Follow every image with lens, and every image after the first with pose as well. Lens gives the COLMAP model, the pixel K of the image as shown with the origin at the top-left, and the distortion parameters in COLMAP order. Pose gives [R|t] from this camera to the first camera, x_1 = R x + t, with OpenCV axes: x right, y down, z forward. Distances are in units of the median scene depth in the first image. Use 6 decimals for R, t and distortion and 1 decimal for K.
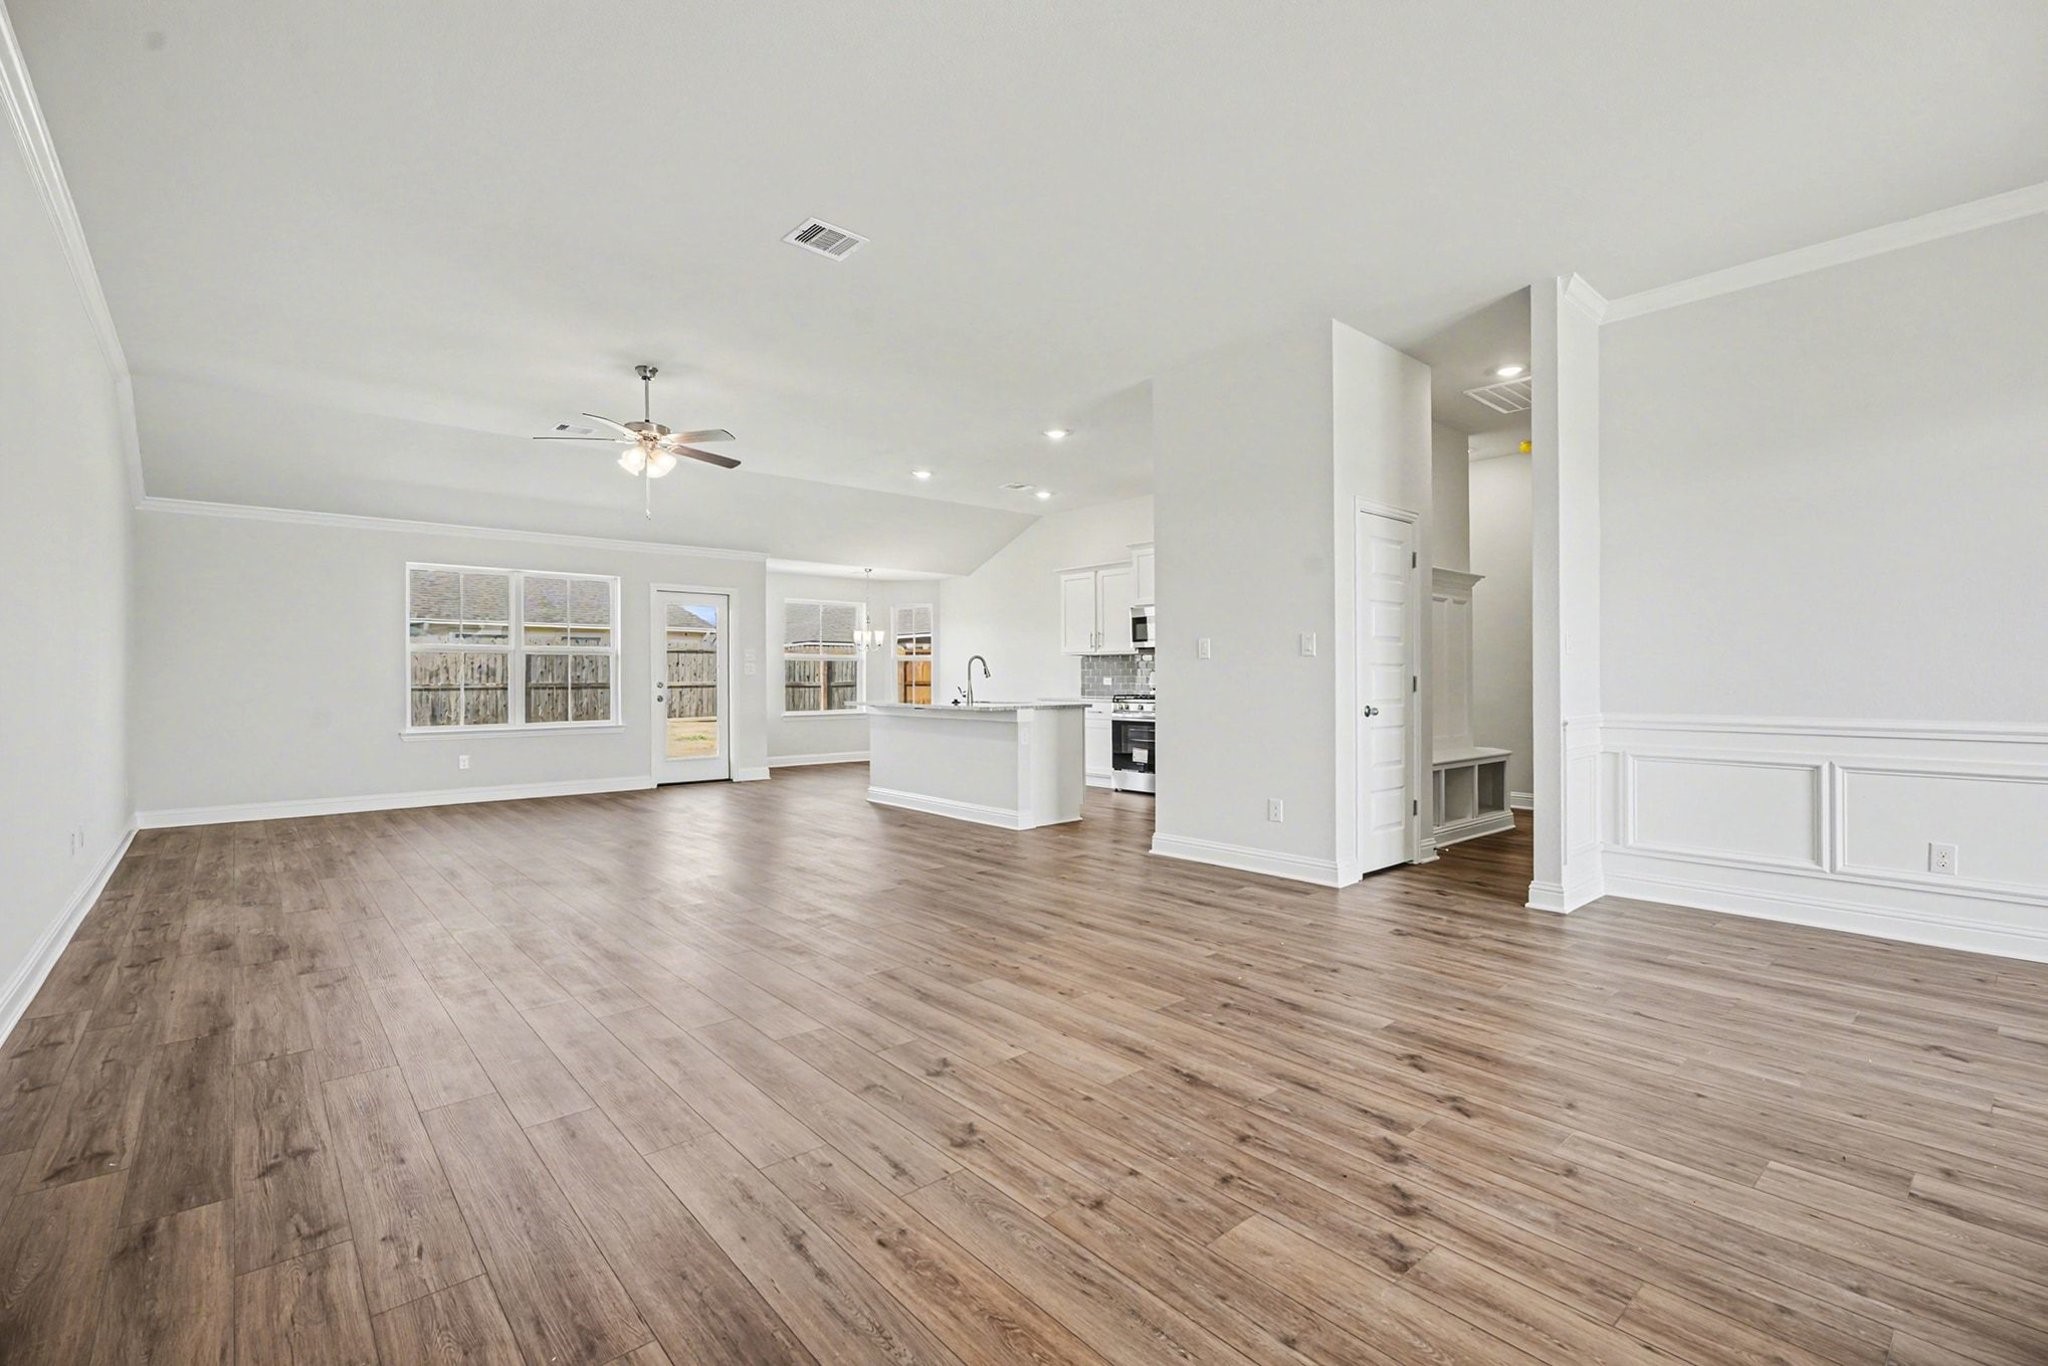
lens RADIAL K [[910.8, 0, 1024.6], [0, 910.8, 664.8], [0, 0, 1]] dist [-0.002010, 0.000953]
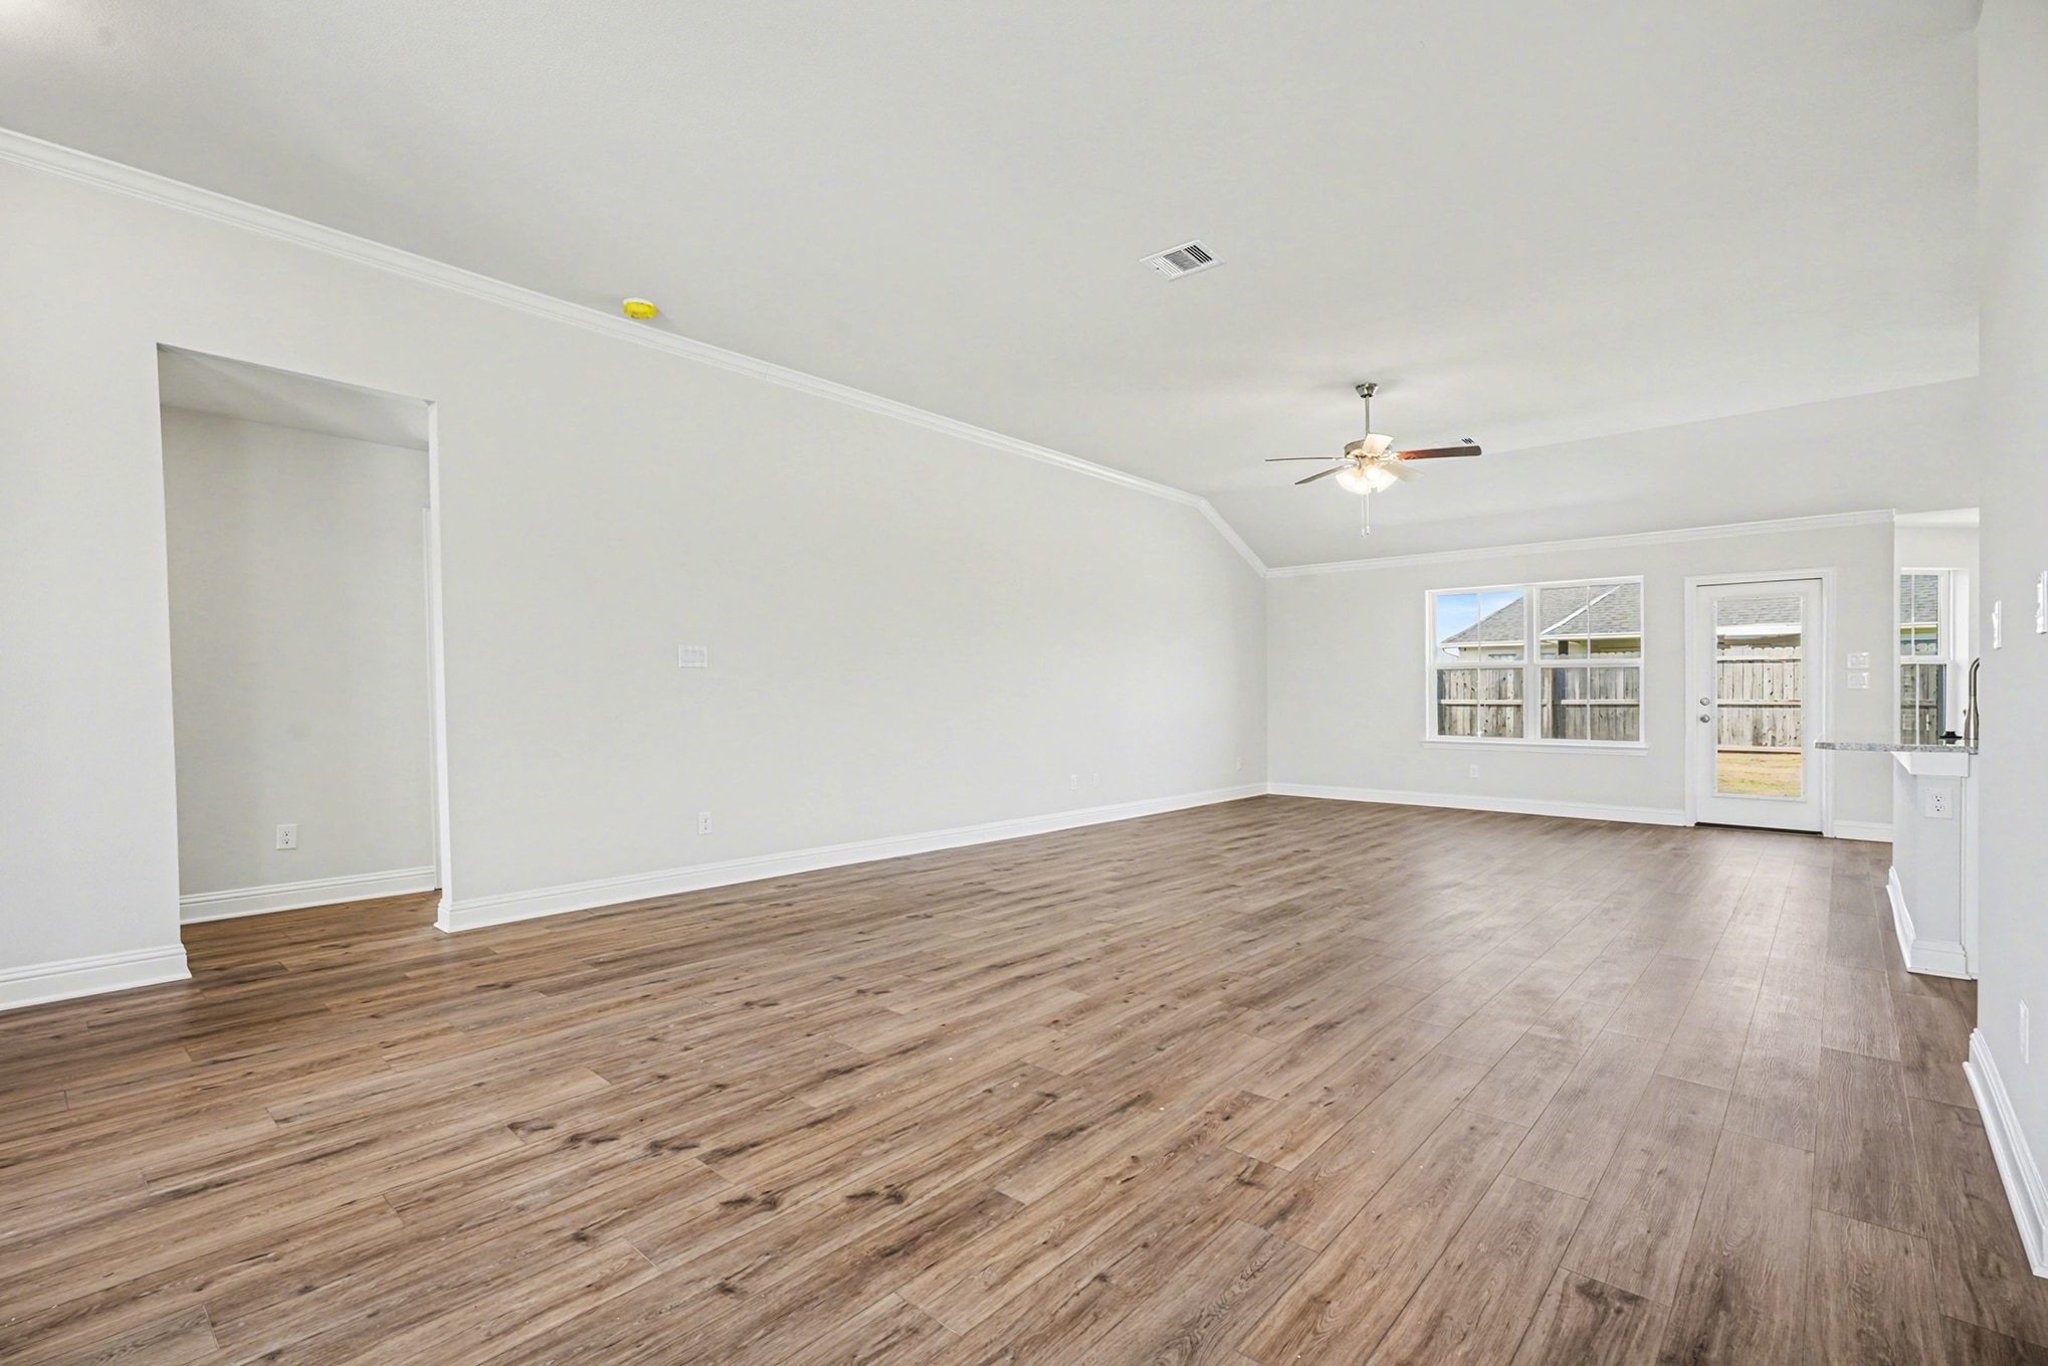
lens RADIAL K [[910.8, 0, 1024.6], [0, 910.8, 664.8], [0, 0, 1]] dist [-0.002010, 0.000953]
pose [[0.125920, -0.032747, -0.991500, 1.164563], [0.015733, 0.999395, -0.031010, 0.014381], [0.991916, -0.011695, 0.126360, 0.983783]]
